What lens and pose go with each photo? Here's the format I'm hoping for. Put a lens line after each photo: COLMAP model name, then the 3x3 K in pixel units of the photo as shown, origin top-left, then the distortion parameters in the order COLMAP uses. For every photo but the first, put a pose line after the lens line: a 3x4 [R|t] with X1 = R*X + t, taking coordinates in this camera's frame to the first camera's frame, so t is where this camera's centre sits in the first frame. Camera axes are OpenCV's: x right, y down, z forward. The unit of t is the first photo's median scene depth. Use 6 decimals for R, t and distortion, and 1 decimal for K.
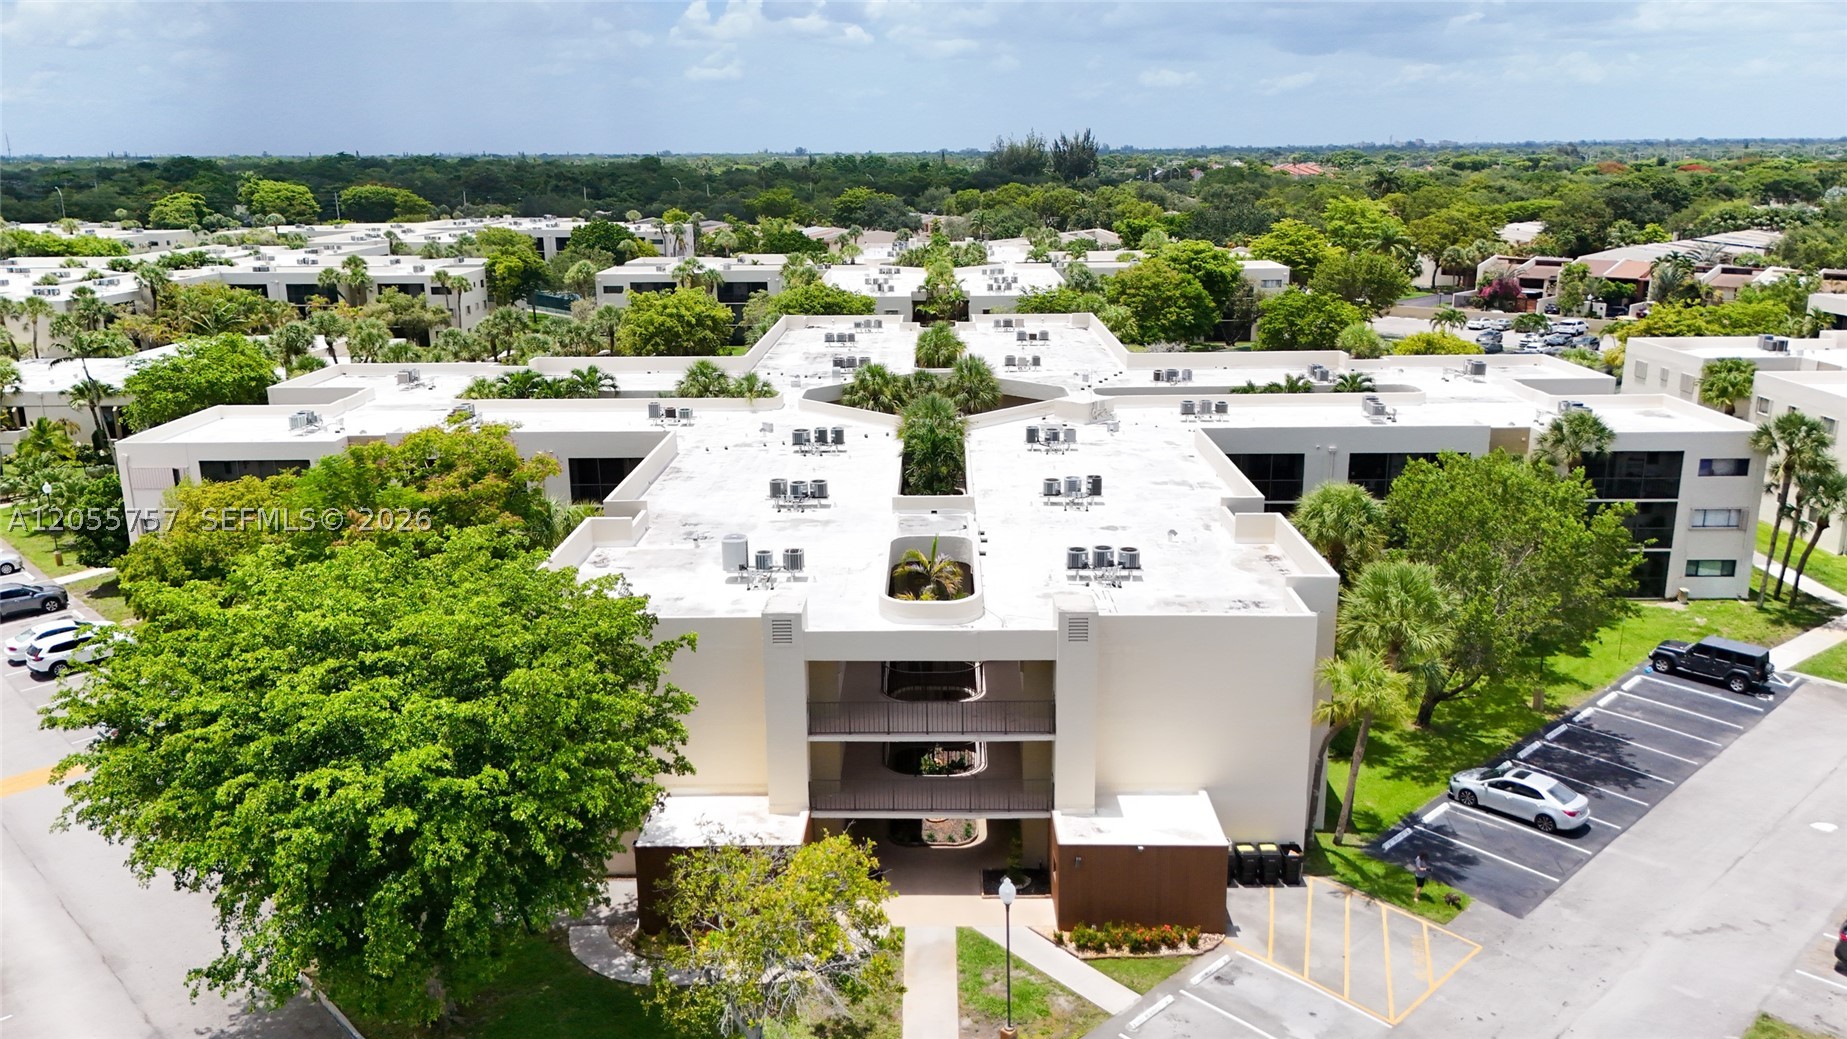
lens RADIAL K [[1372.6, 0, 926.9], [0, 1372.6, 523.4], [0, 0, 1]] dist [0.034235, -0.013355]
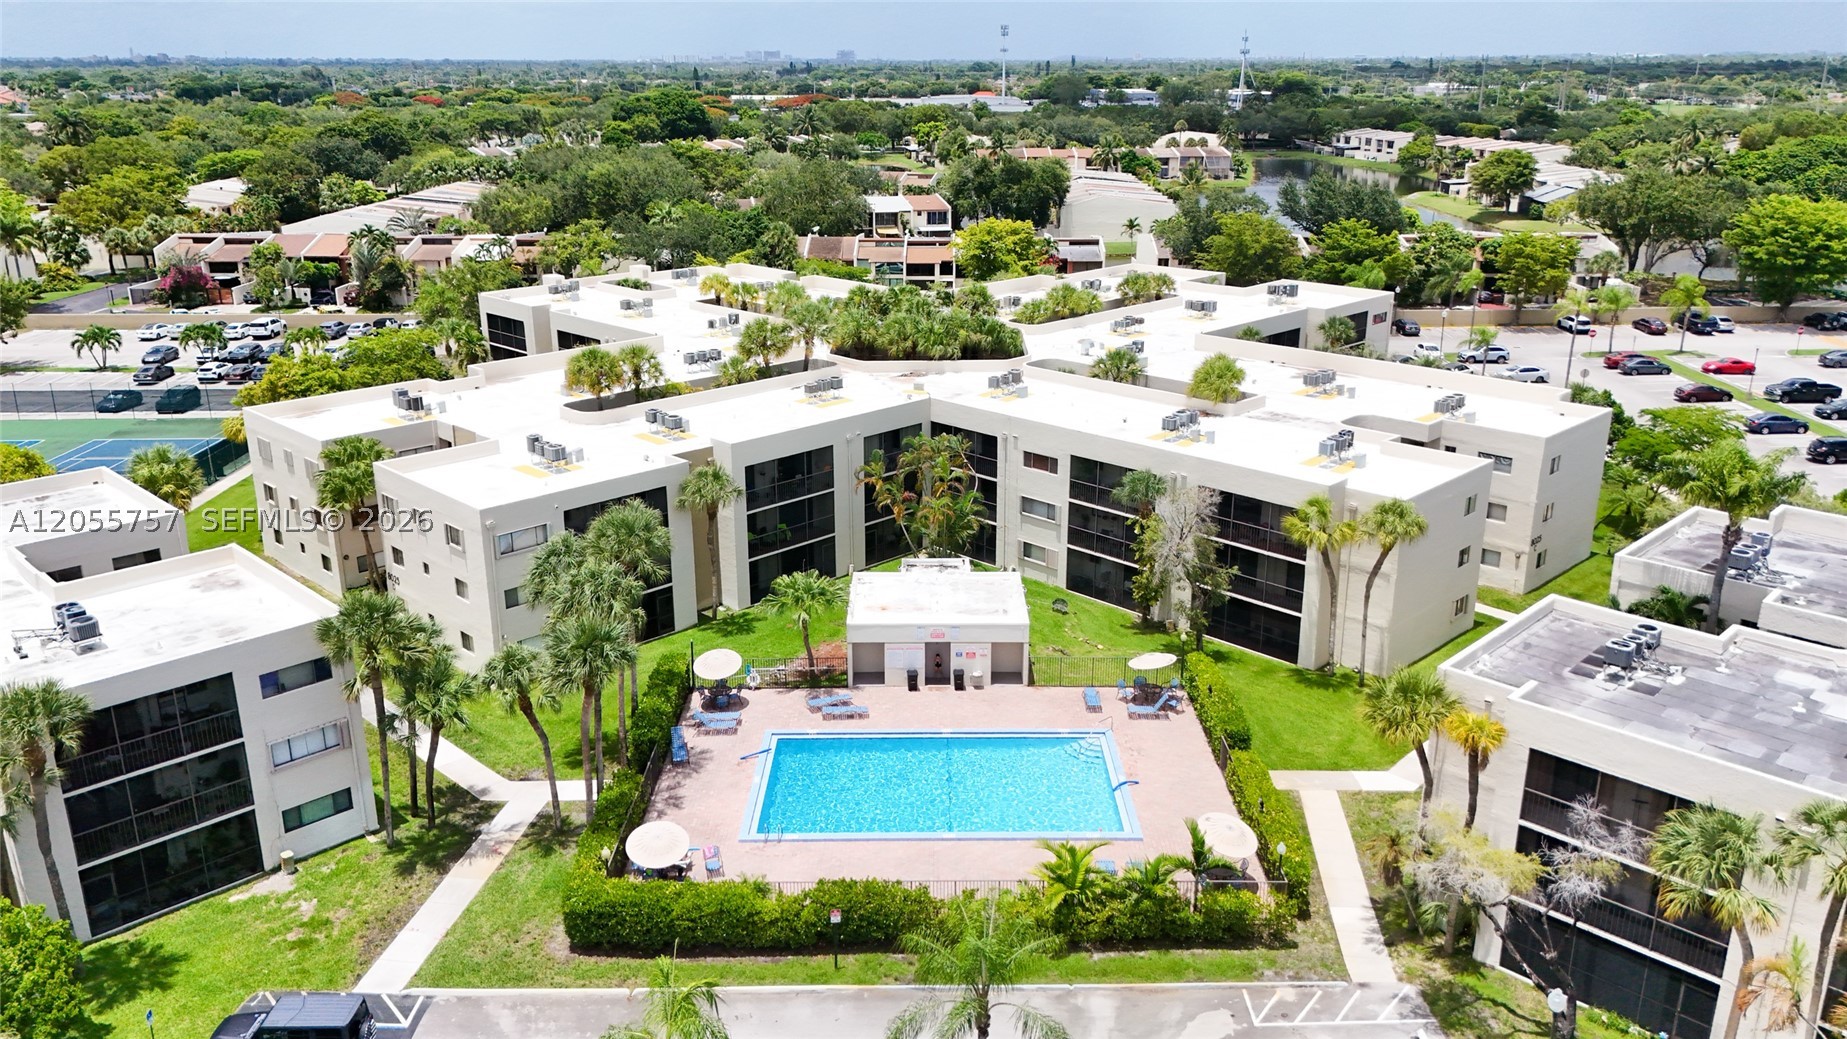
lens RADIAL K [[1372.6, 0, 922.2], [0, 1372.6, 515.8], [0, 0, 1]] dist [0.034235, -0.013355]
pose [[0.691271, -0.217146, 0.689197, 0.113930], [0.182326, 0.975334, 0.124425, -0.052011], [-0.699215, 0.039648, 0.713811, 0.094358]]
